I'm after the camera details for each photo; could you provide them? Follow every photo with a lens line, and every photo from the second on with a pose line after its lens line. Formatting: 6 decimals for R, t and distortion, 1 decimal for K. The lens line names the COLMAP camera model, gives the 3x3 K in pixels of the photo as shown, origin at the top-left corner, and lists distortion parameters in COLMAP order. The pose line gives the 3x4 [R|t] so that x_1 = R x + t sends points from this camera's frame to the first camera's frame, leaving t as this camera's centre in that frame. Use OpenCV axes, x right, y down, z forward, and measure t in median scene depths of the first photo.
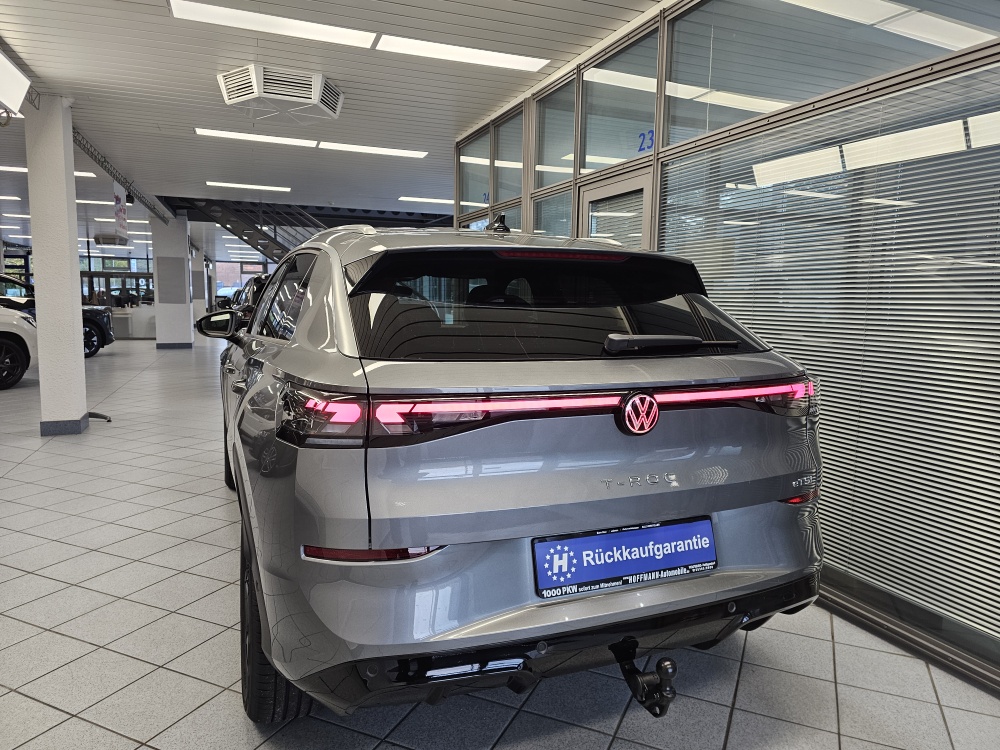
lens RADIAL K [[684.0, 0, 497.2], [0, 684.0, 368.1], [0, 0, 1]] dist [0.043388, -0.054455]
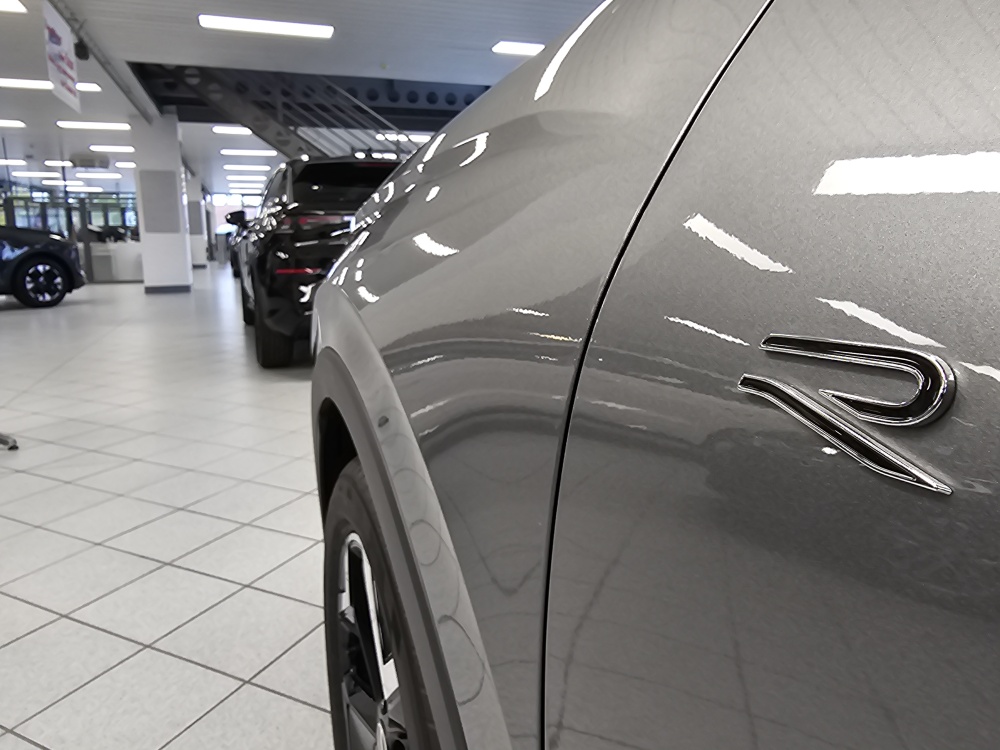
lens RADIAL K [[694.9, 0, 496.0], [0, 694.9, 372.9], [0, 0, 1]] dist [-0.021610, 0.001128]
pose [[0.999972, -0.005062, -0.005504, -0.118561], [0.005513, 0.996348, 0.085207, -0.004579], [0.005052, -0.085235, 0.996348, 0.271618]]
